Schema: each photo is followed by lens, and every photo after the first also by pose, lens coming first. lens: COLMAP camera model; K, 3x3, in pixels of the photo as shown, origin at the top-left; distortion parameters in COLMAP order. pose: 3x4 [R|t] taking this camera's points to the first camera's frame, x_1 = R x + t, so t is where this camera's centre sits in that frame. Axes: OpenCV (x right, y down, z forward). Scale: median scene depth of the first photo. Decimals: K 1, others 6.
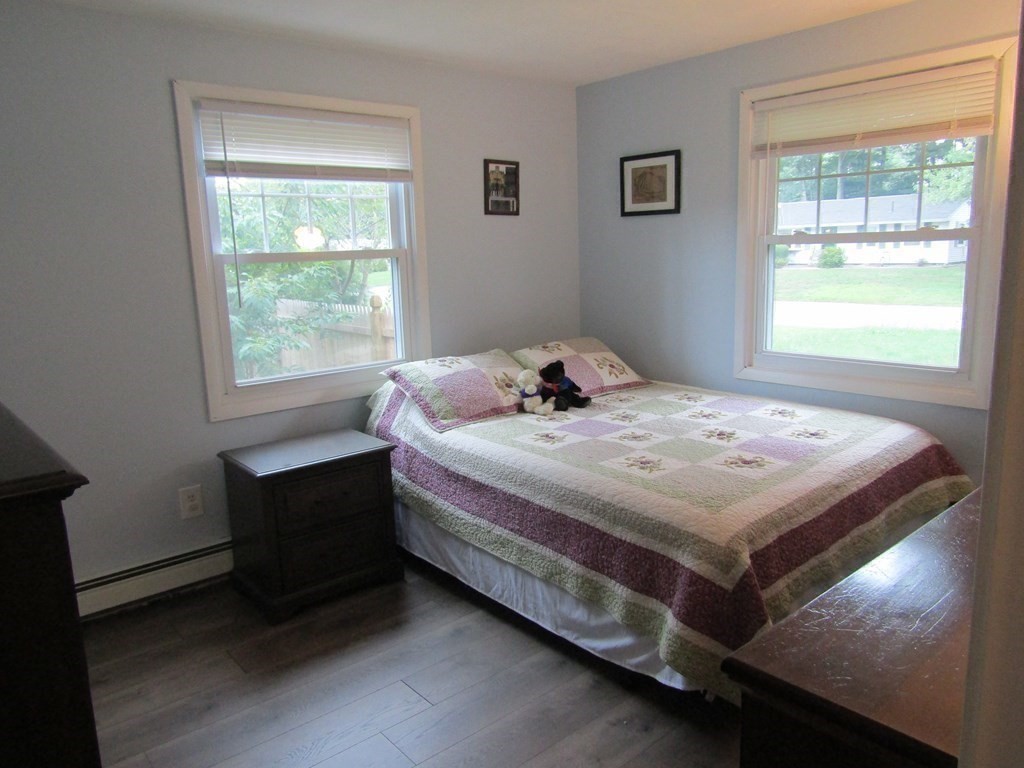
lens RADIAL K [[733.8, 0, 515.5], [0, 733.8, 382.4], [0, 0, 1]] dist [-0.019218, -0.003170]
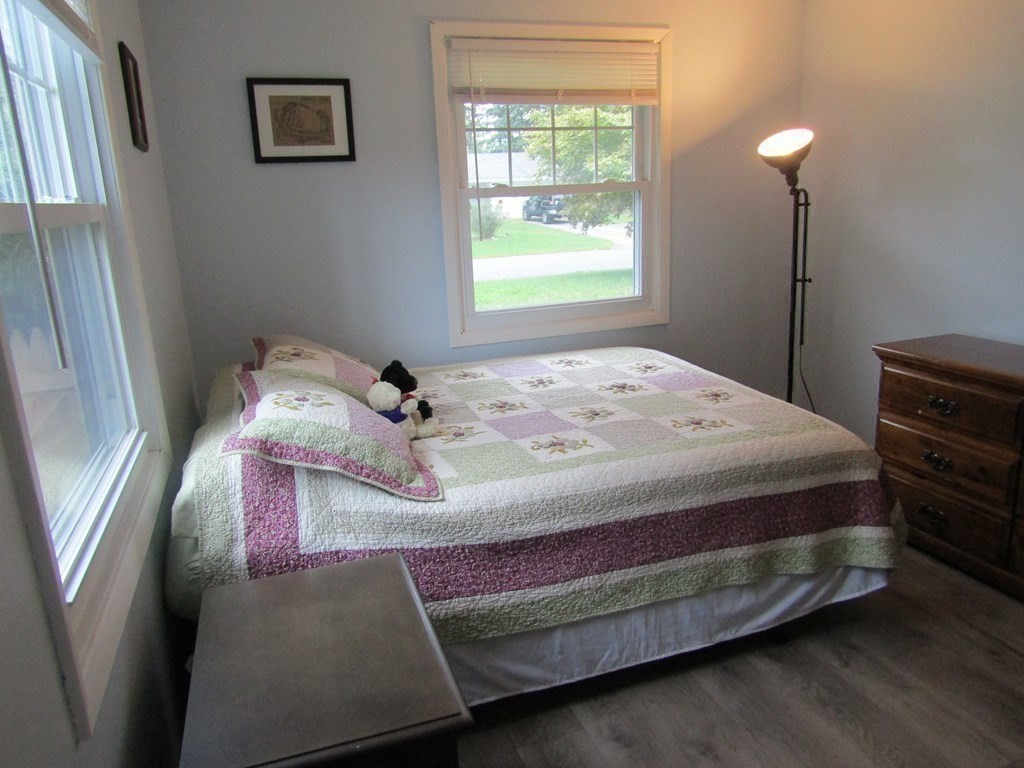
lens RADIAL K [[733.8, 0, 515.1], [0, 733.8, 381.3], [0, 0, 1]] dist [-0.019218, -0.003170]
pose [[0.359269, -0.216593, 0.907752, -0.658354], [0.200263, 0.967928, 0.151691, -0.114232], [-0.911494, 0.127291, 0.391122, 0.755017]]
